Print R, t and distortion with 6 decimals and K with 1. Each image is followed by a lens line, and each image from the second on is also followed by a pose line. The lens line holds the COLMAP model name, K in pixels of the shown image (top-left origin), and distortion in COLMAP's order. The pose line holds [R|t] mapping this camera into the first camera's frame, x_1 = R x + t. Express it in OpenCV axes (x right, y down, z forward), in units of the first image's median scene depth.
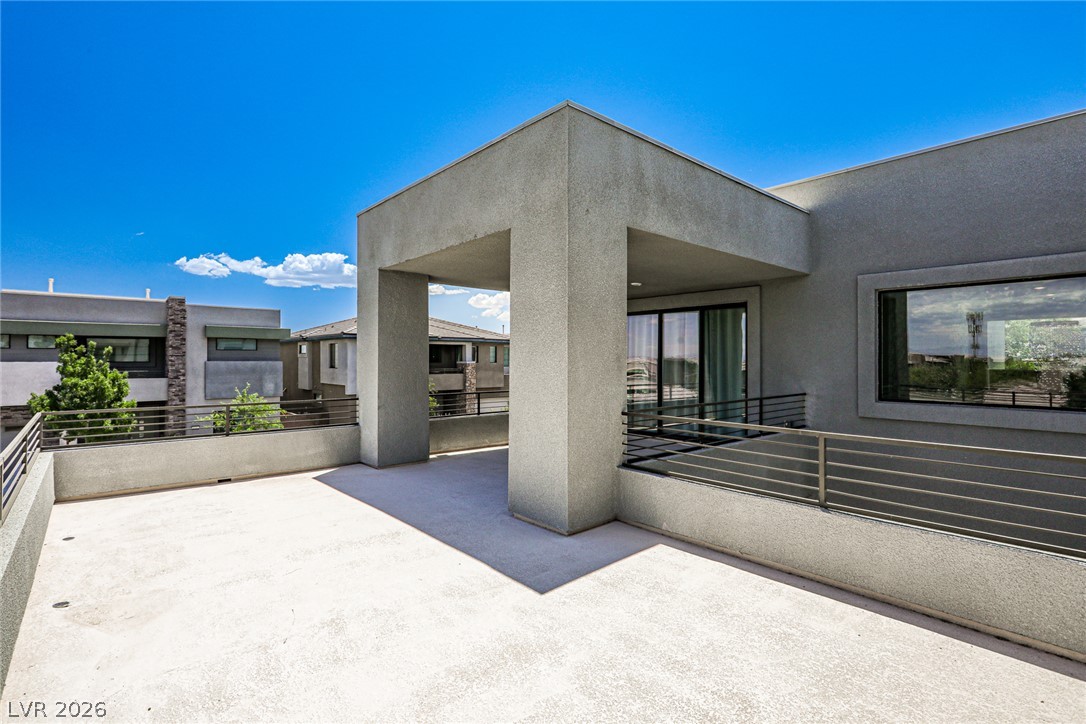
lens RADIAL K [[520.5, 0, 538.5], [0, 520.5, 362.1], [0, 0, 1]] dist [0.002917, 0.000265]
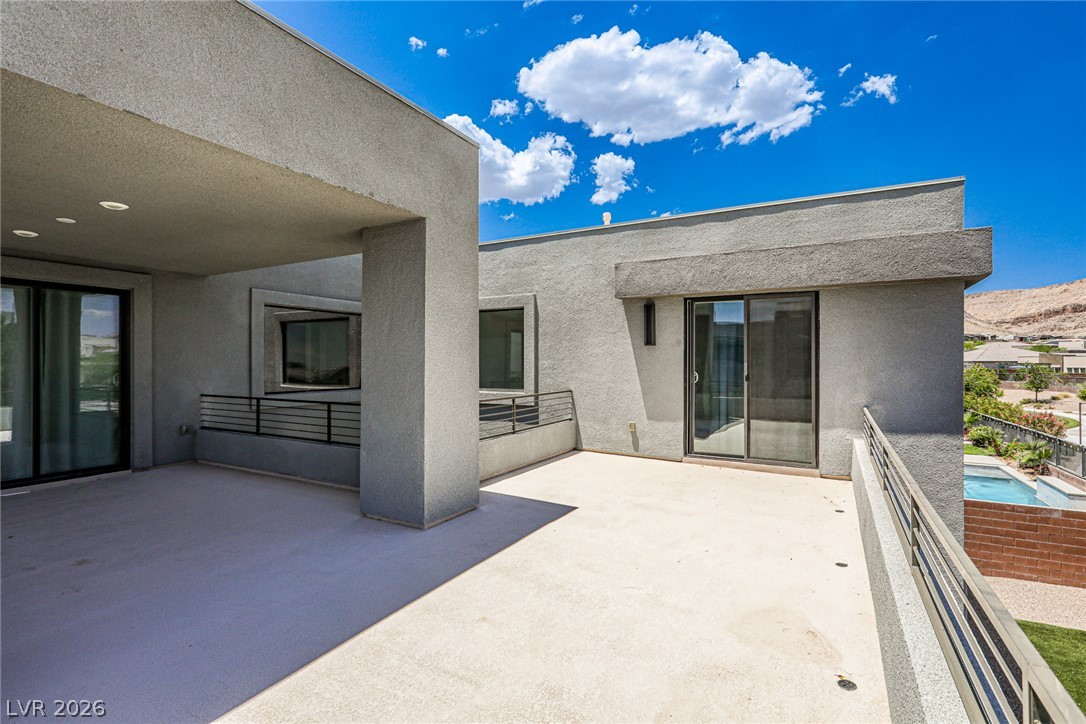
lens RADIAL K [[520.5, 0, 538.2], [0, 520.5, 363.6], [0, 0, 1]] dist [0.002917, 0.000265]
pose [[-0.337148, -0.001619, 0.941450, -1.099745], [0.003493, 0.999989, 0.002970, -0.000020], [-0.941445, 0.004290, -0.337138, 1.248694]]
